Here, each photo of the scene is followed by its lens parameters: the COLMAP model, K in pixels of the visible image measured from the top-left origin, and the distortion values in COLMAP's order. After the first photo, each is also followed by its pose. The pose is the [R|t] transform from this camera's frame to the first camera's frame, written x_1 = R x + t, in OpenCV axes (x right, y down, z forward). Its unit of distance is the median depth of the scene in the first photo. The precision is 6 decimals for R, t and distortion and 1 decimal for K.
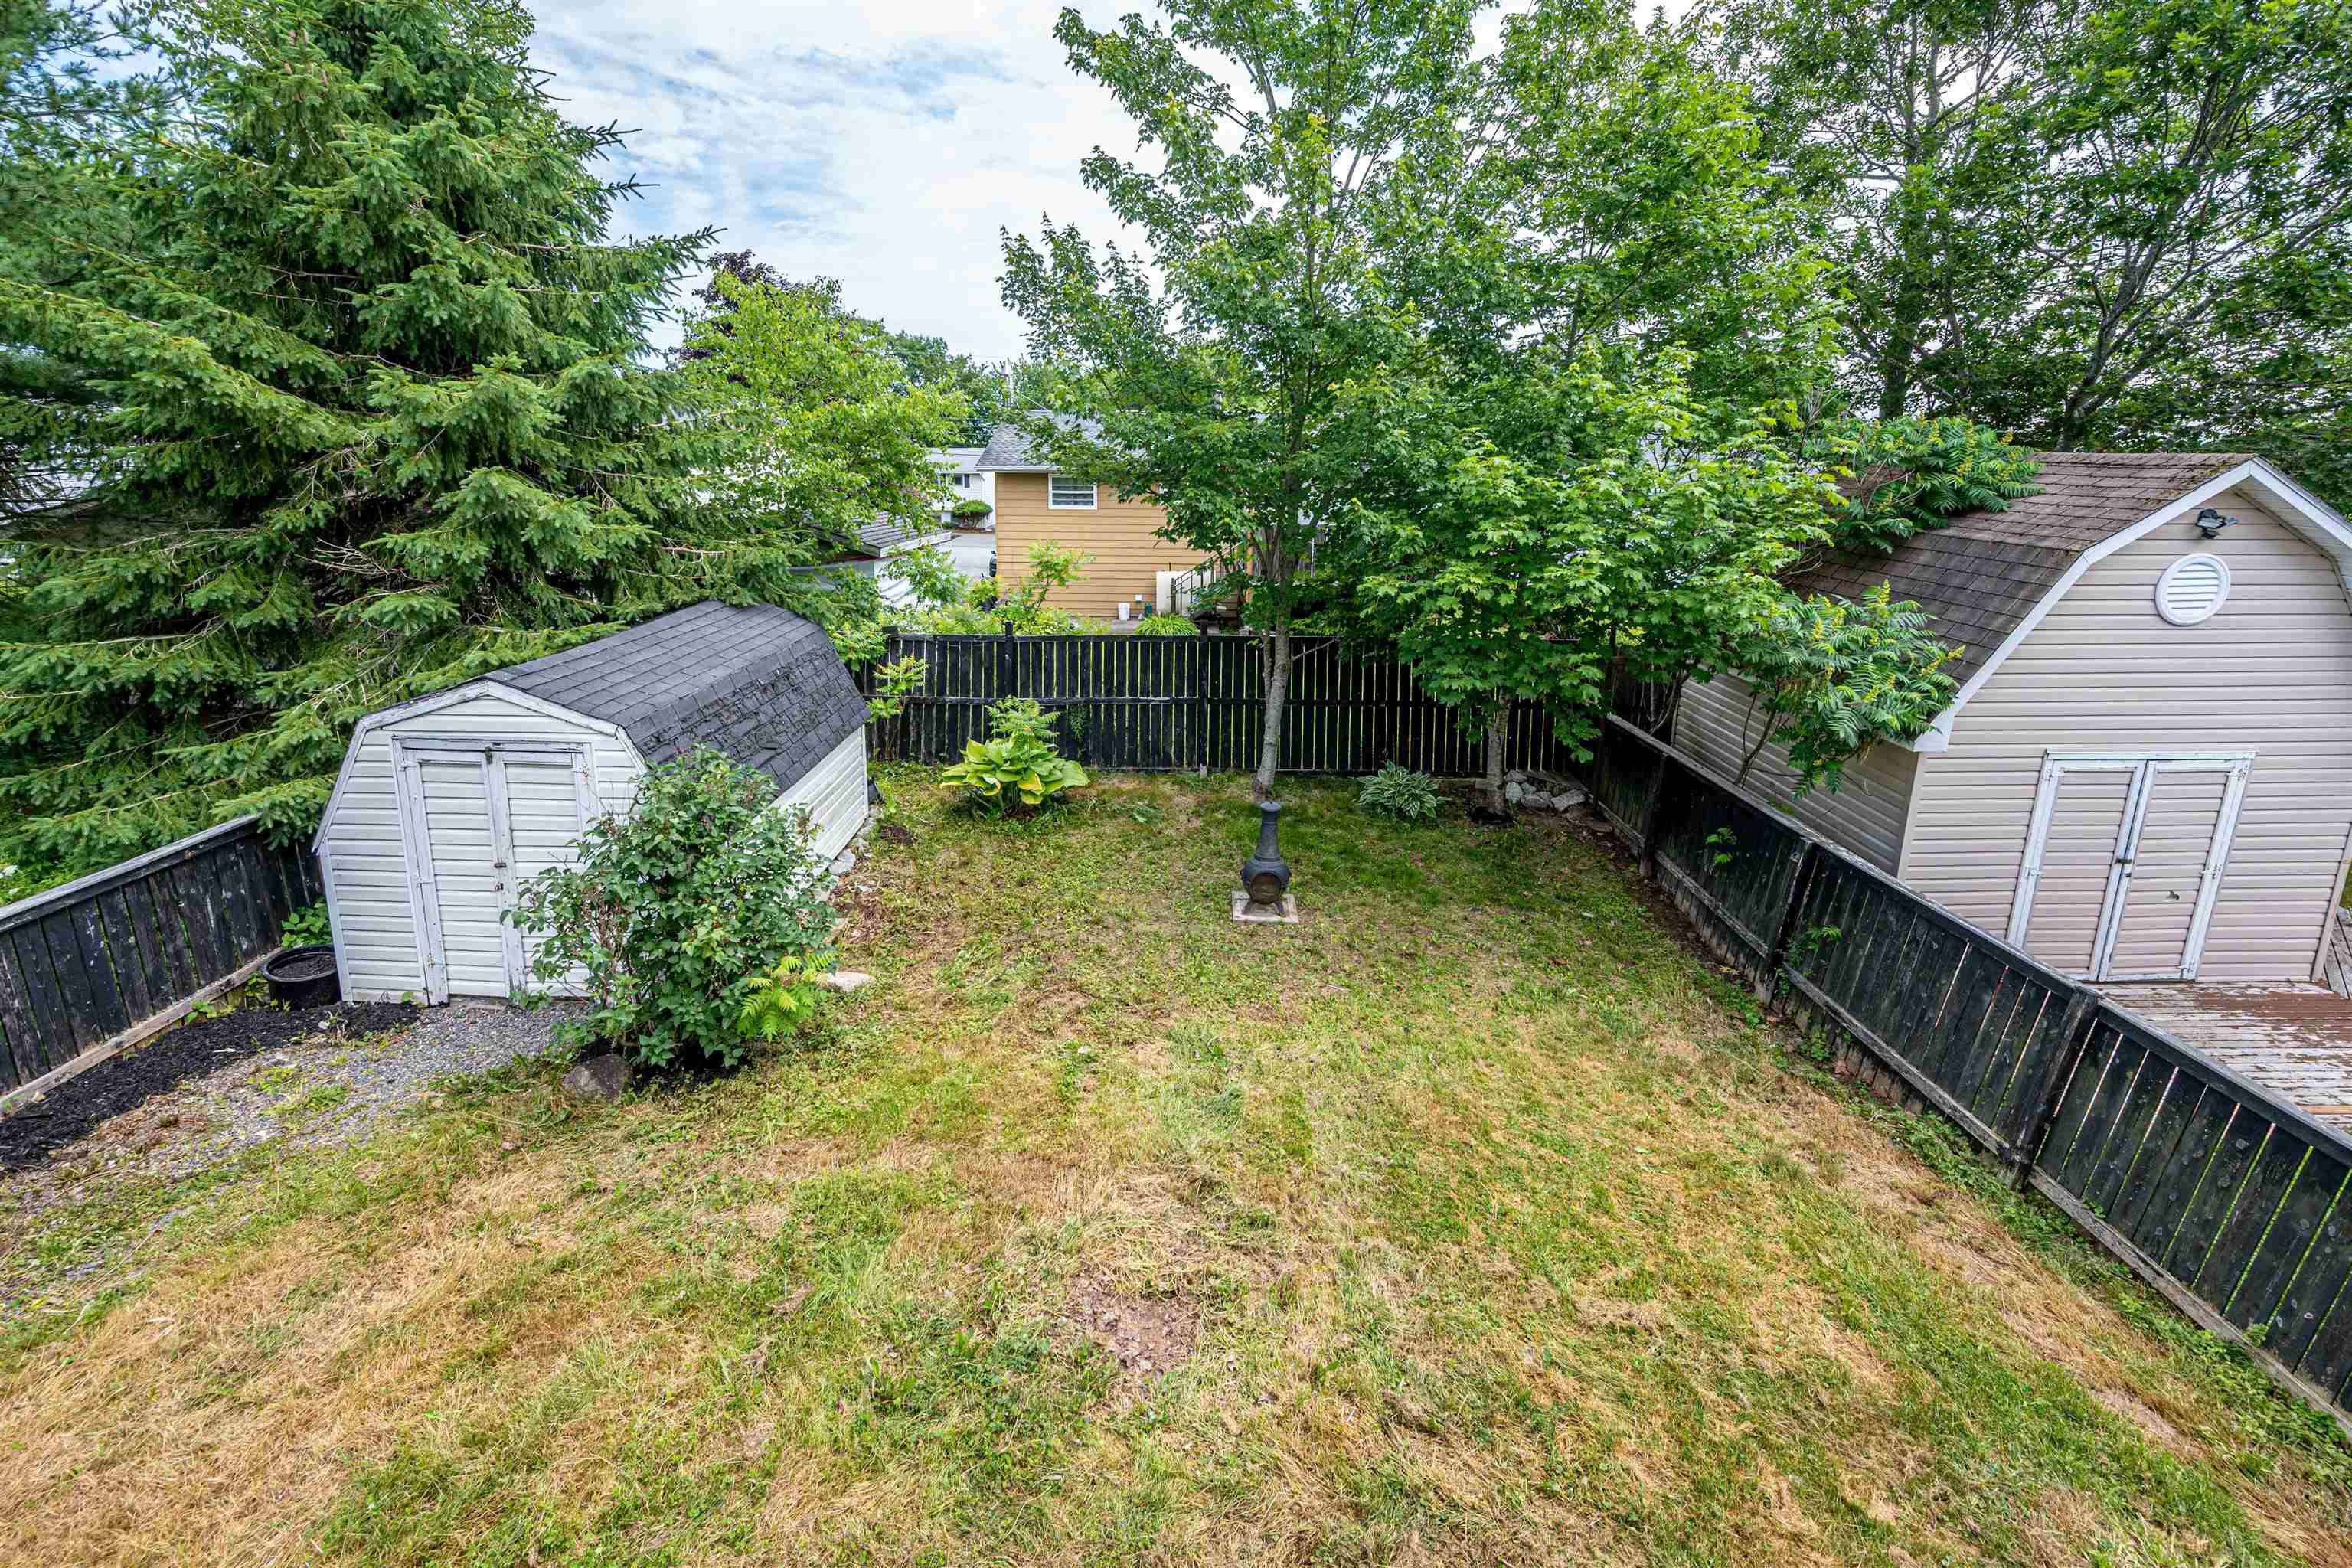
lens RADIAL K [[980.5, 0, 1184.7], [0, 980.5, 662.9], [0, 0, 1]] dist [0.002105, 0.000702]
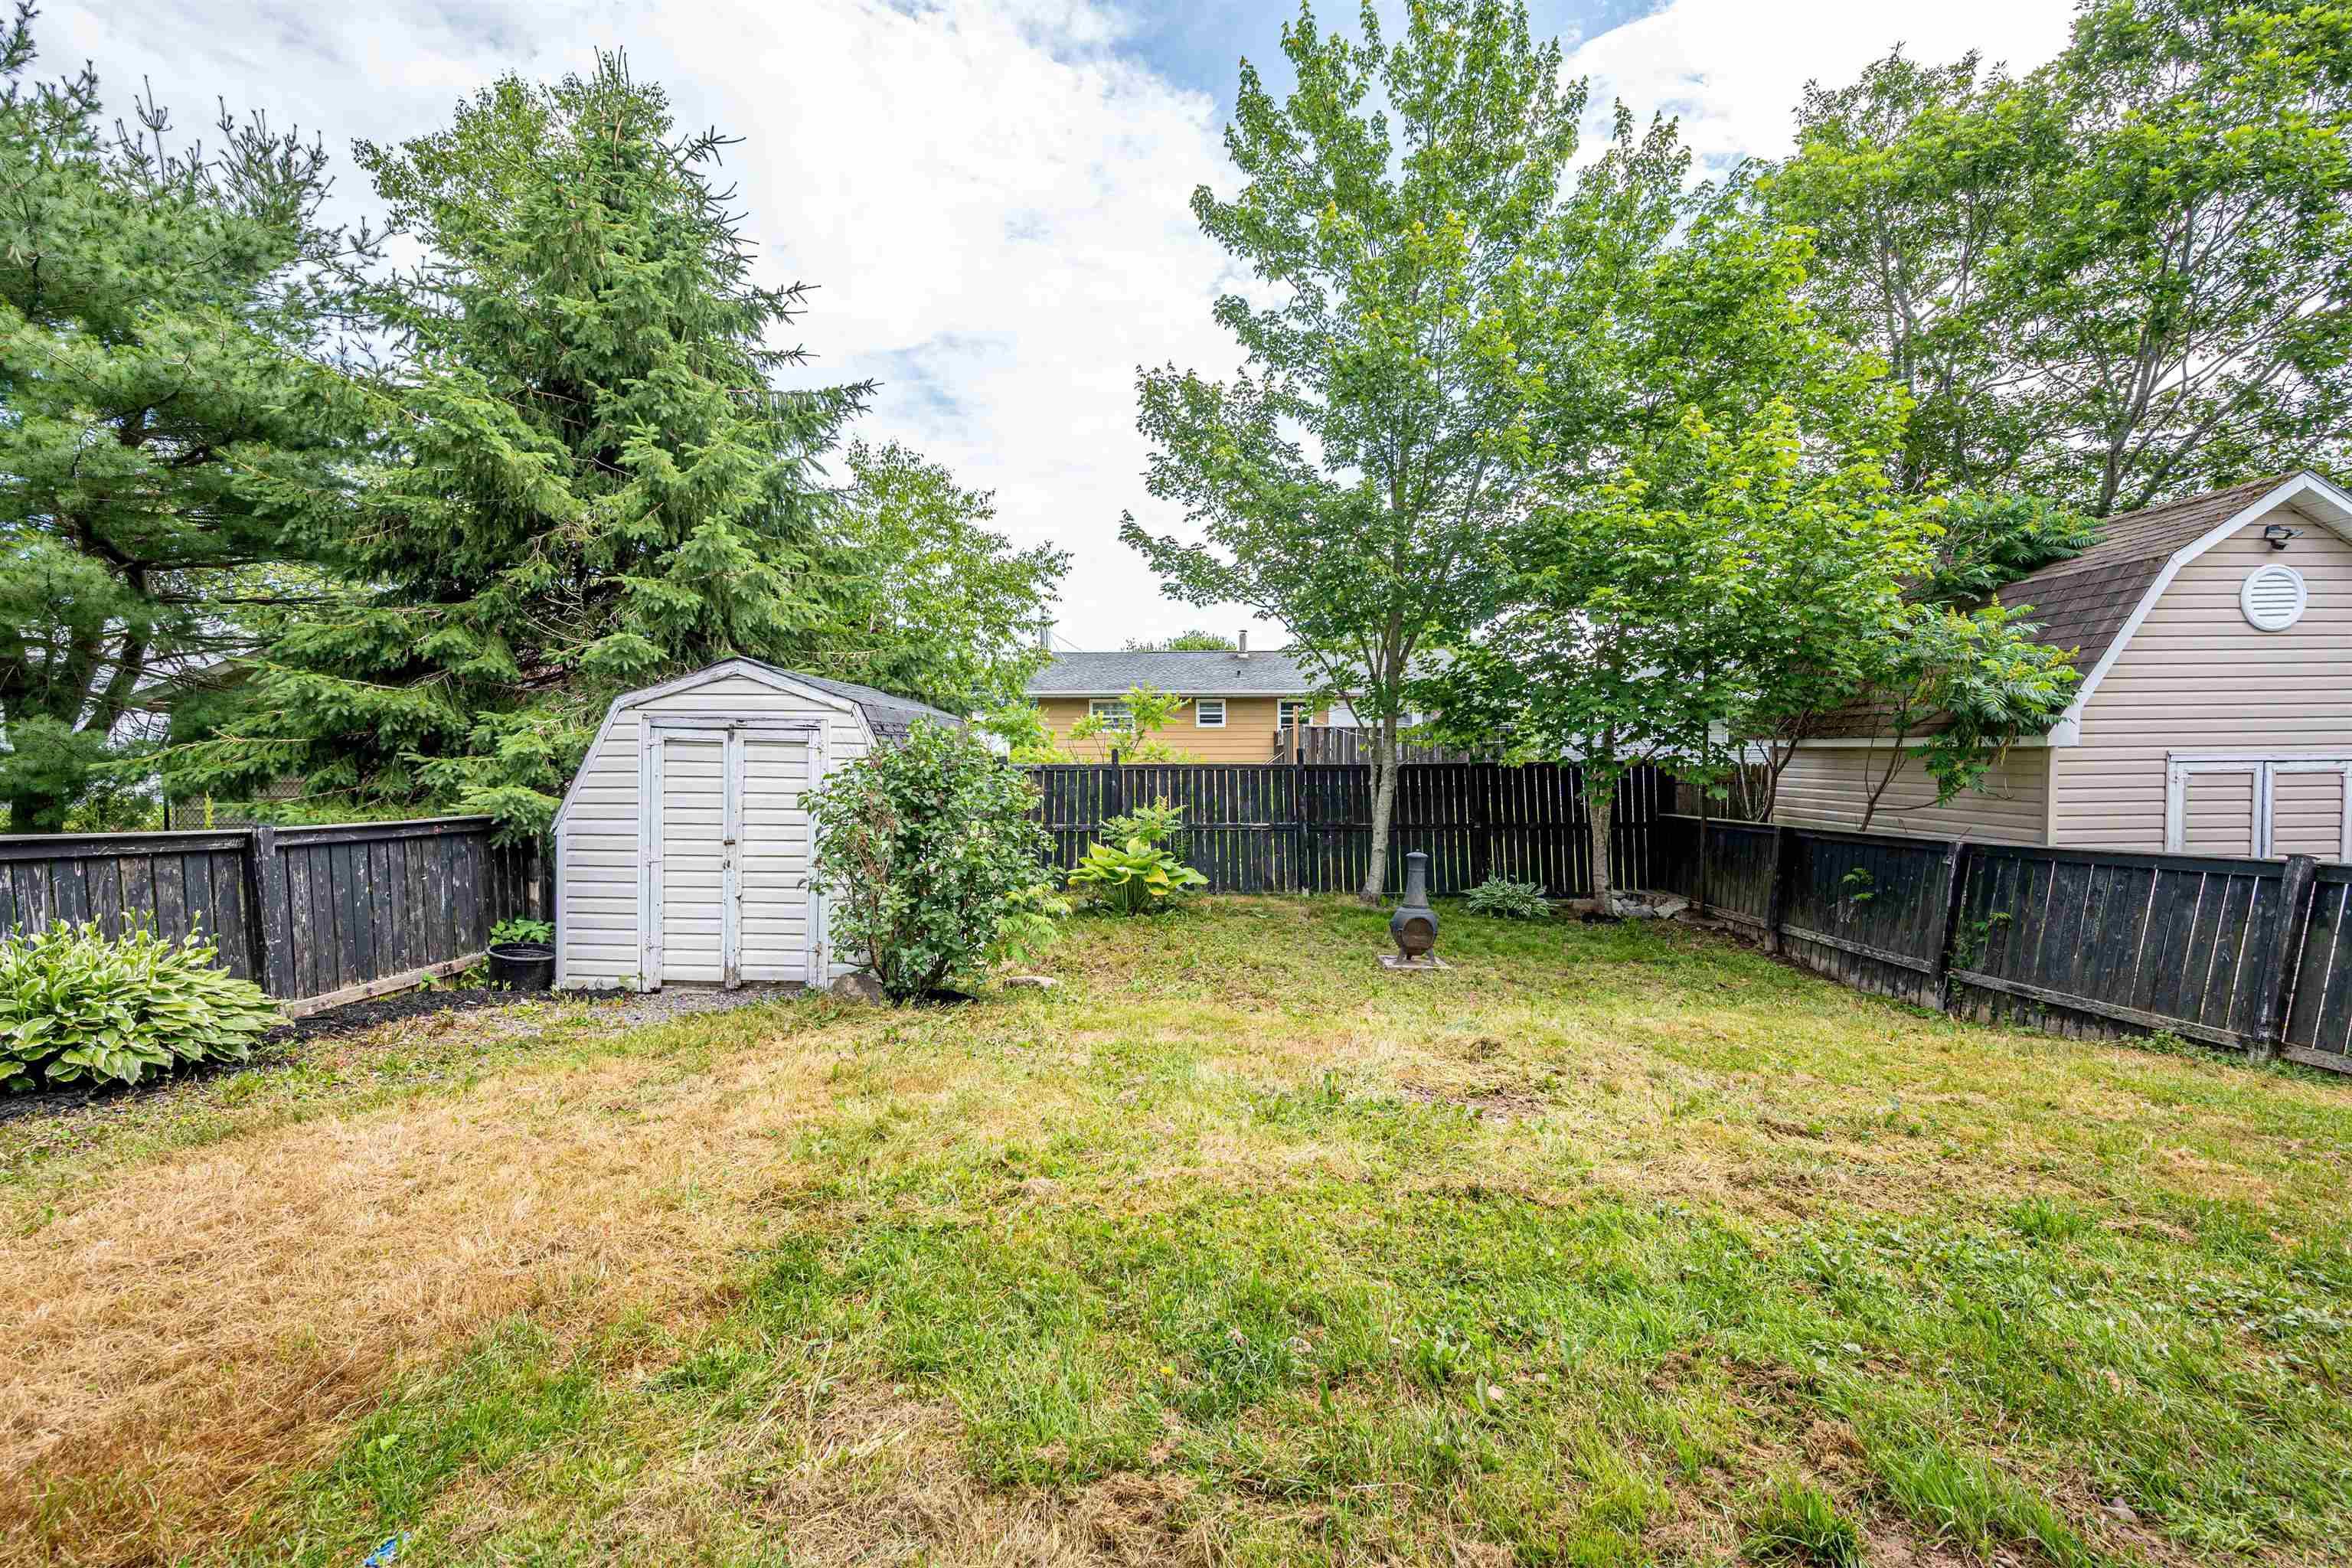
lens RADIAL K [[981.5, 0, 1167.7], [0, 981.5, 784.1], [0, 0, 1]] dist [0.001046, 0.000193]
pose [[0.999859, -0.015595, 0.006245, -0.185061], [0.016490, 0.982110, -0.187583, 0.270178], [-0.003208, 0.187660, 0.982229, -0.026854]]
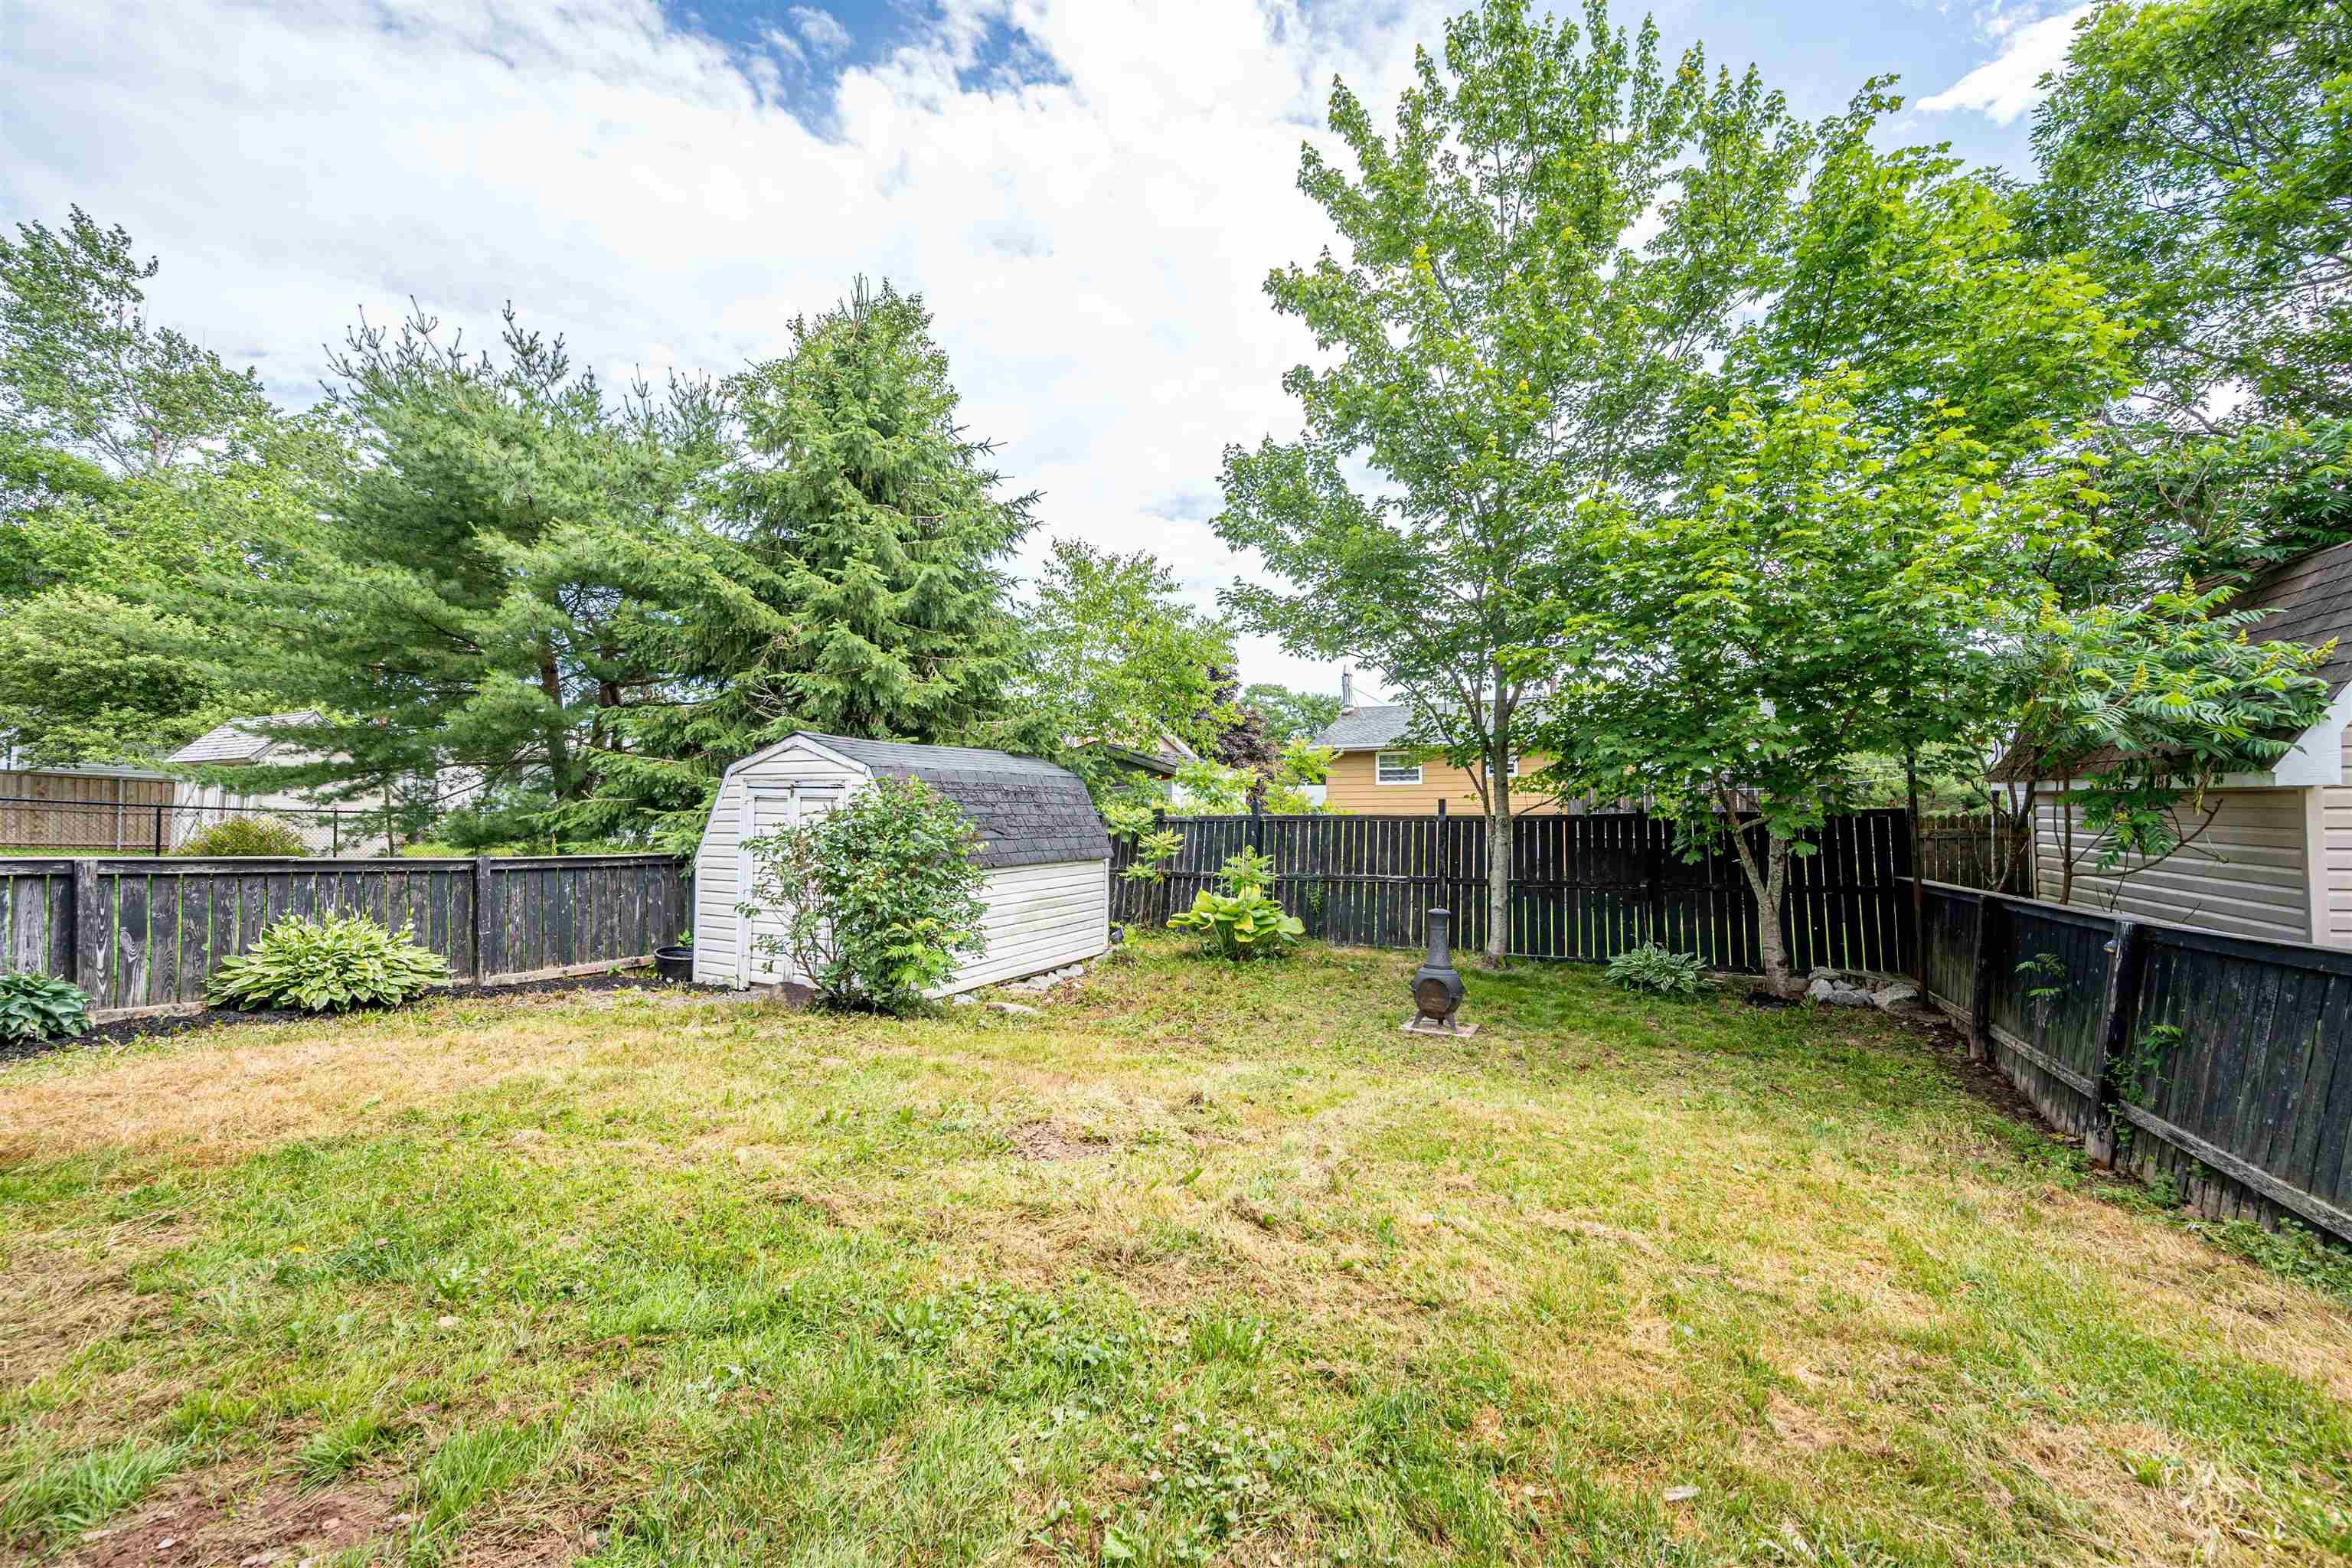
lens RADIAL K [[942.7, 0, 1173.0], [0, 942.7, 792.9], [0, 0, 1]] dist [0.001668, -0.000271]
pose [[0.909541, -0.025846, -0.414810, 0.244739], [-0.071842, 0.973263, -0.218168, 0.261781], [0.409358, 0.228233, 0.883366, 0.041147]]
